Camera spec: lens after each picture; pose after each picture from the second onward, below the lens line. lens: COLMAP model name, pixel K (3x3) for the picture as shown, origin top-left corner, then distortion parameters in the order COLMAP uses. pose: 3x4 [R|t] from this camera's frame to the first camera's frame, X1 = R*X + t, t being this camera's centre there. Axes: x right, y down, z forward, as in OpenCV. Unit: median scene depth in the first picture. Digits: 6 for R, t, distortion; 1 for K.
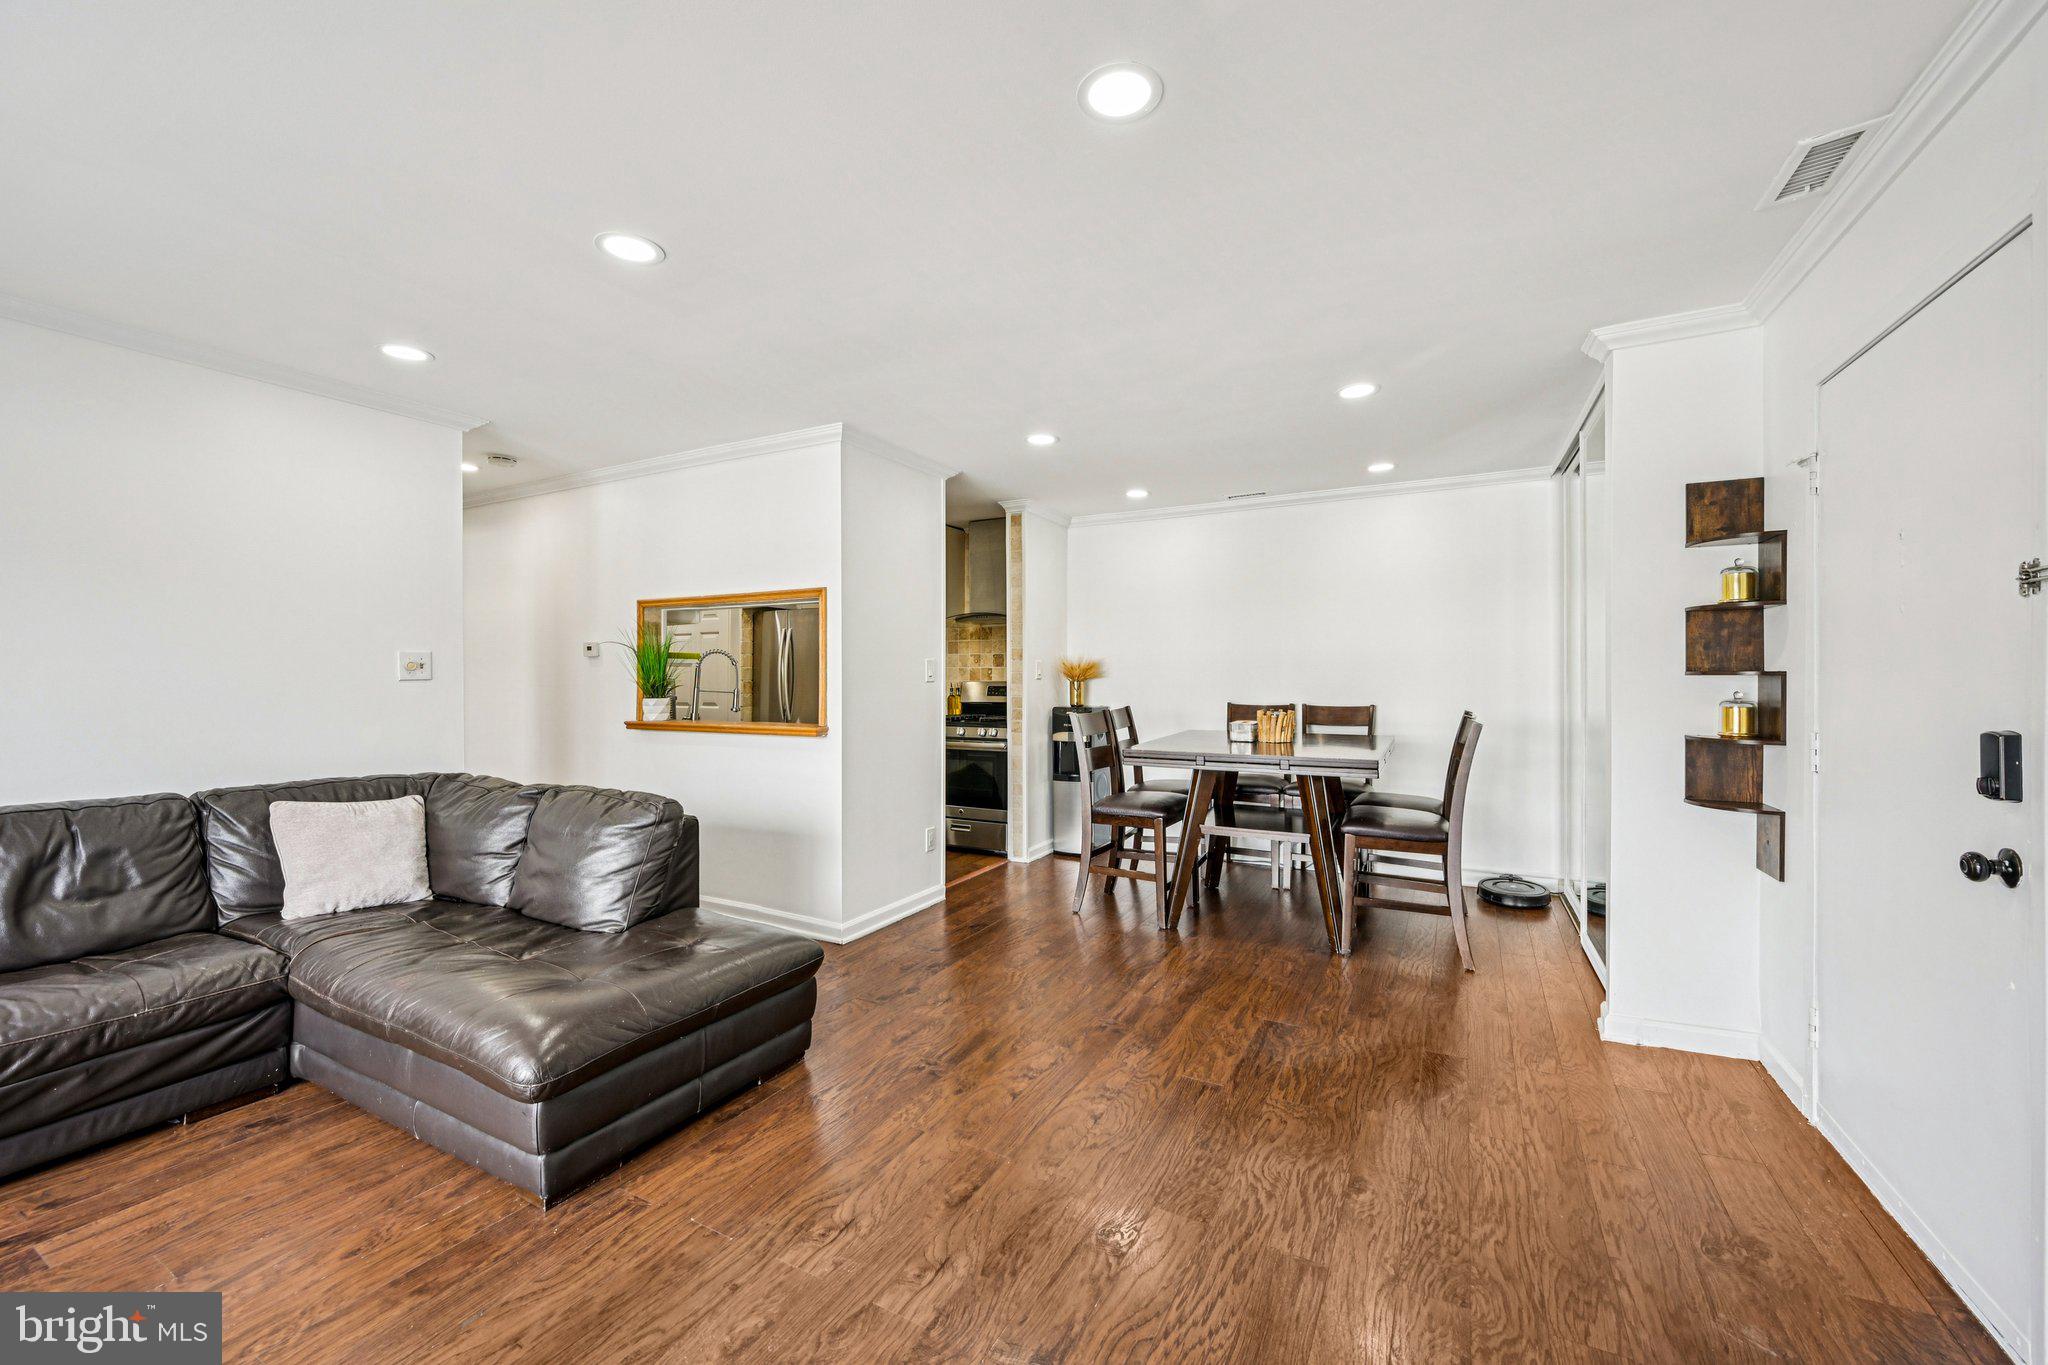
lens RADIAL K [[804.9, 0, 1021.3], [0, 804.9, 677.1], [0, 0, 1]] dist [-0.000918, -0.000124]
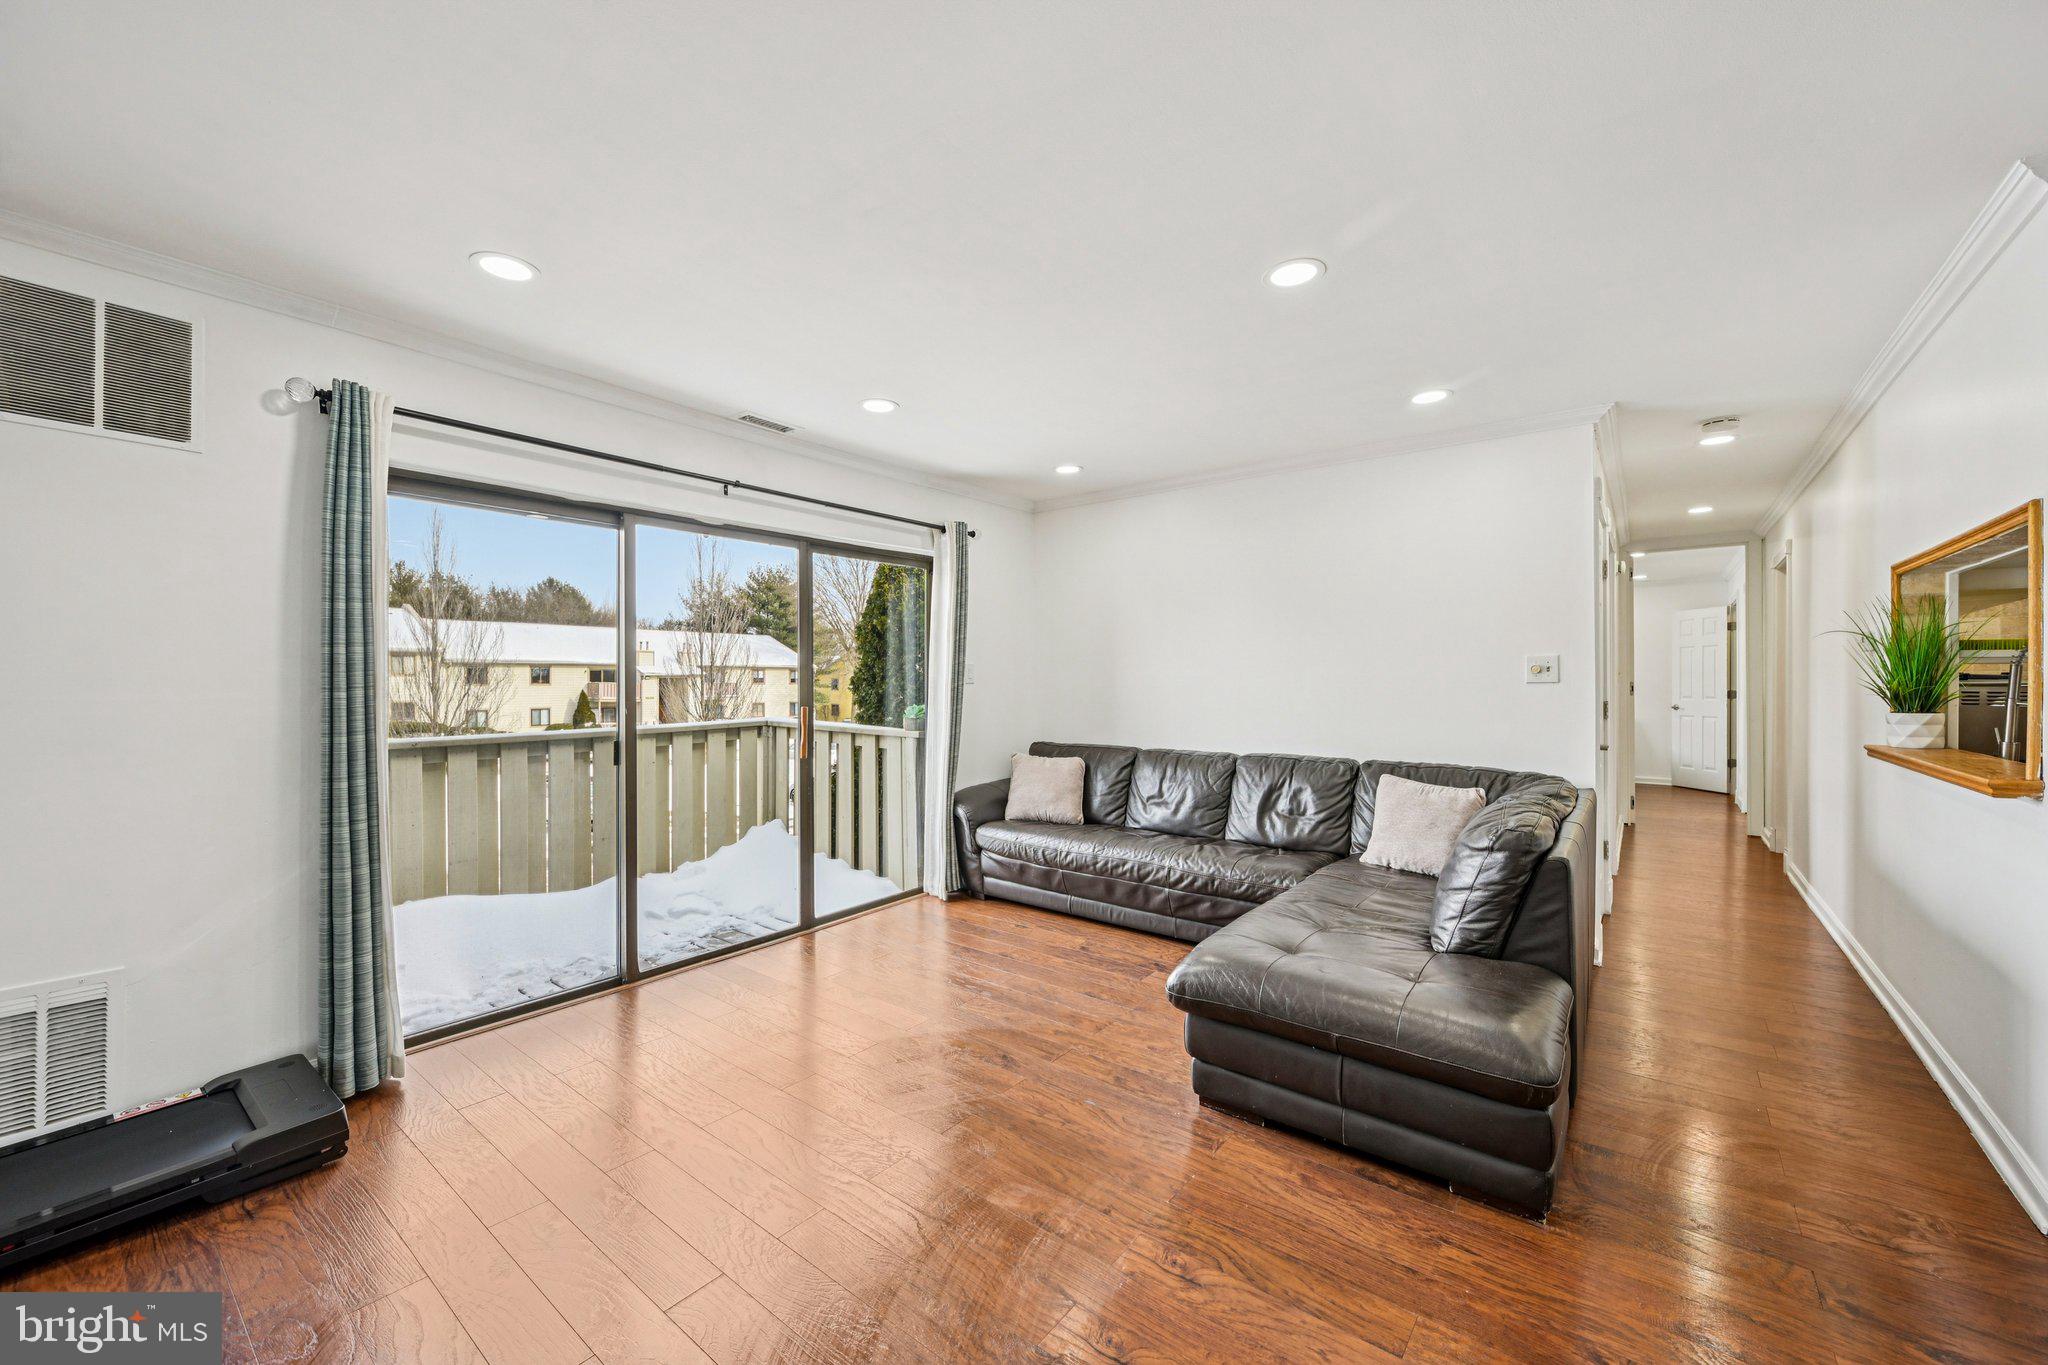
lens RADIAL K [[801.1, 0, 1024.0], [0, 801.1, 682.5], [0, 0, 1]] dist [-0.000366, -0.000015]
pose [[-0.167438, 0.004845, -0.985871, 0.284495], [-0.000160, 0.999988, 0.004942, -0.001228], [0.985883, 0.000985, -0.167435, 0.387251]]
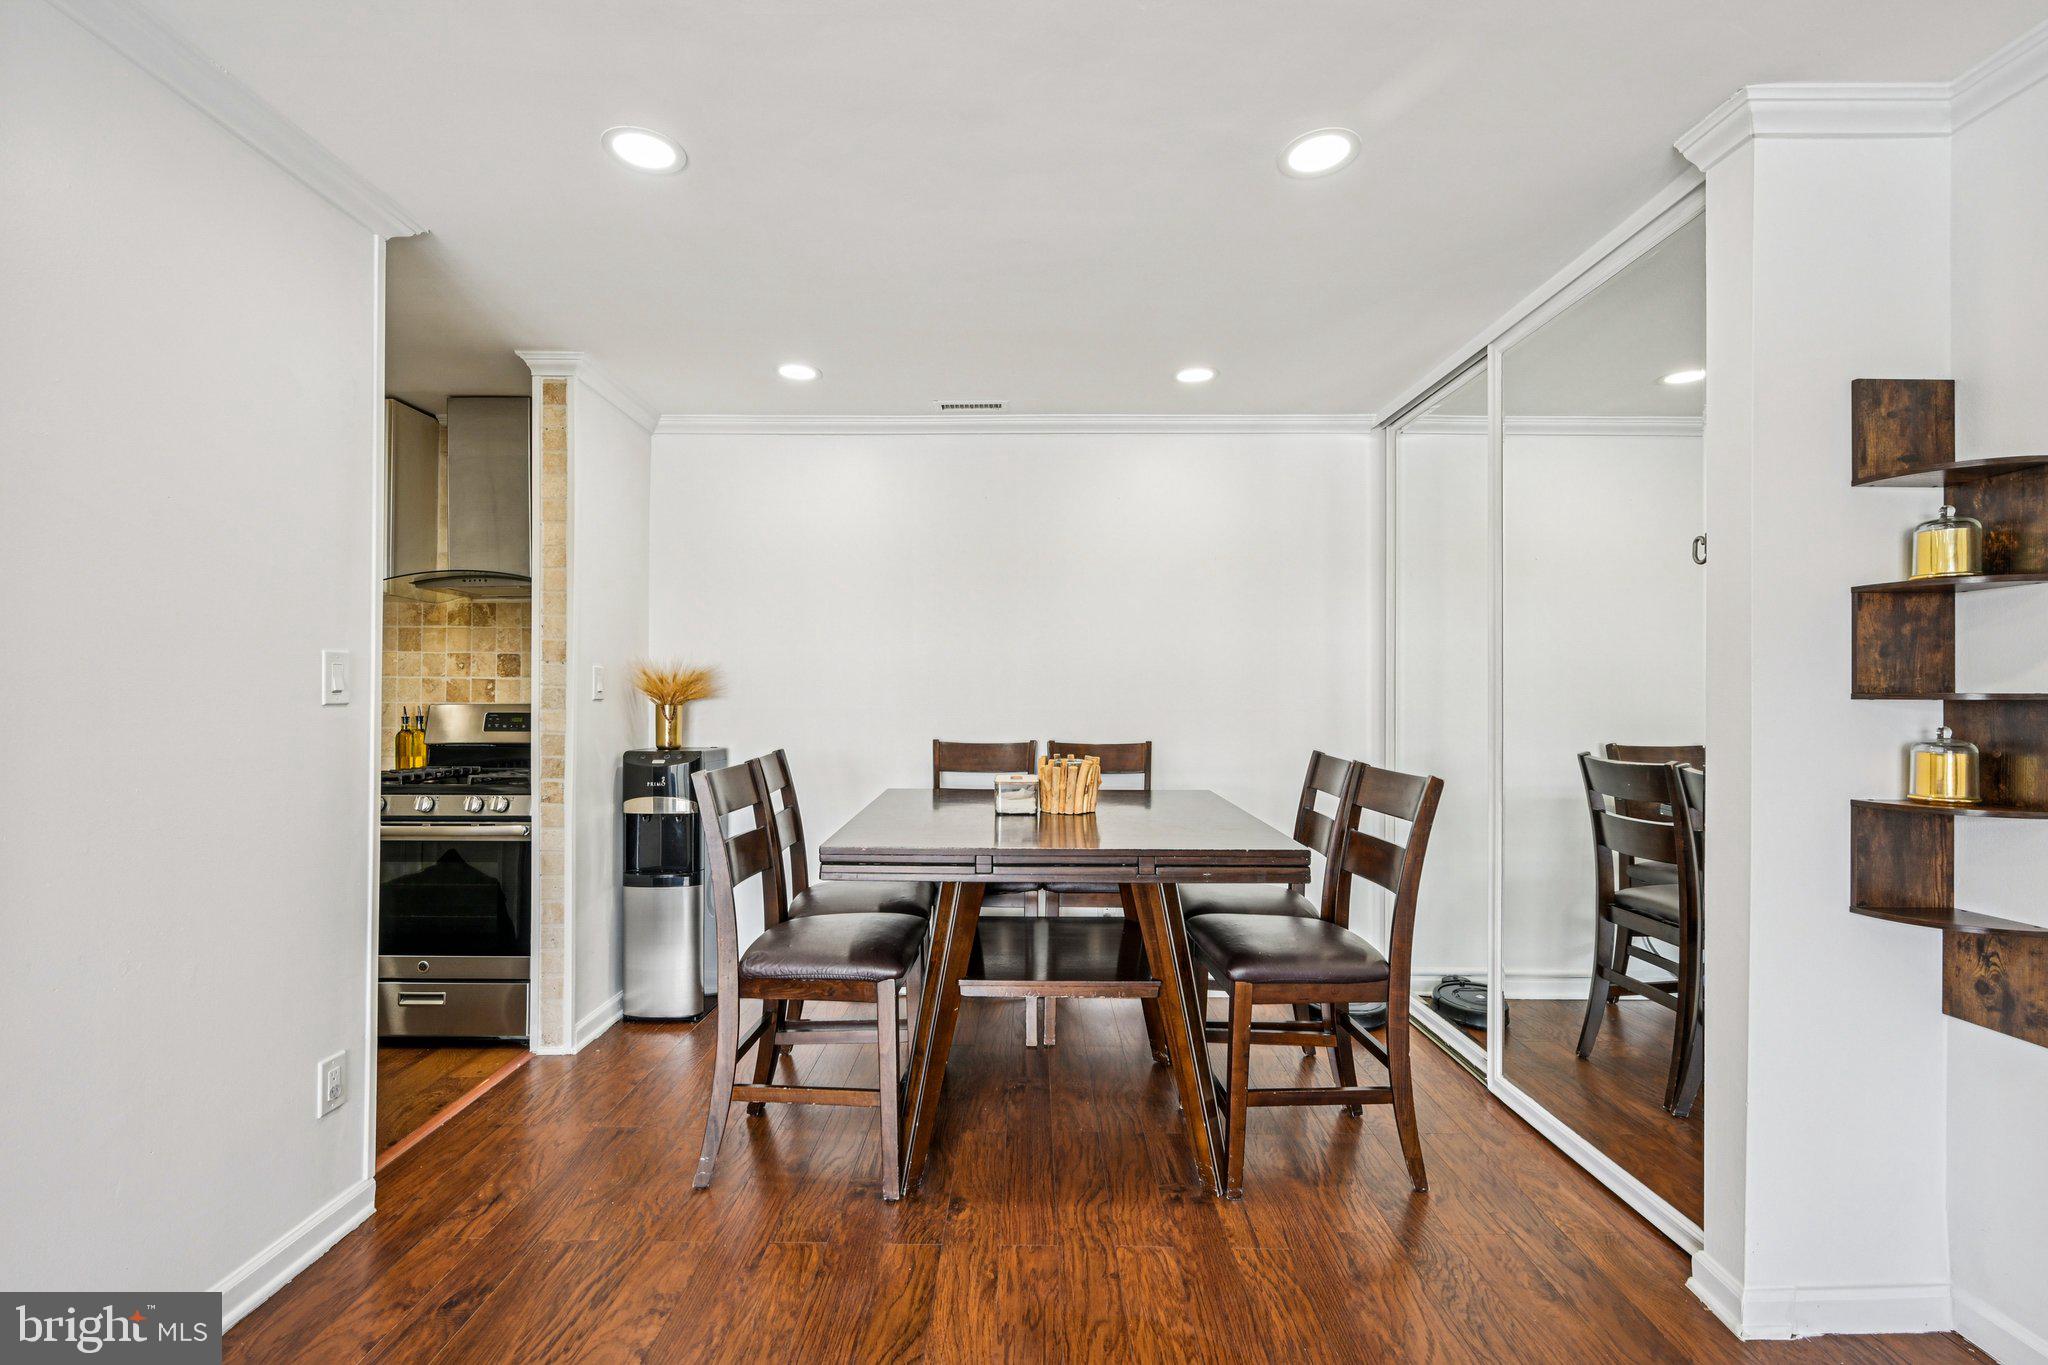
lens RADIAL K [[926.2, 0, 1018.5], [0, 926.2, 693.3], [0, 0, 1]] dist [0.003783, 0.000365]
pose [[0.882689, 0.008032, 0.469889, -0.025676], [-0.005583, 0.999963, -0.006605, 0.000697], [-0.469924, 0.003207, 0.882701, 0.393440]]
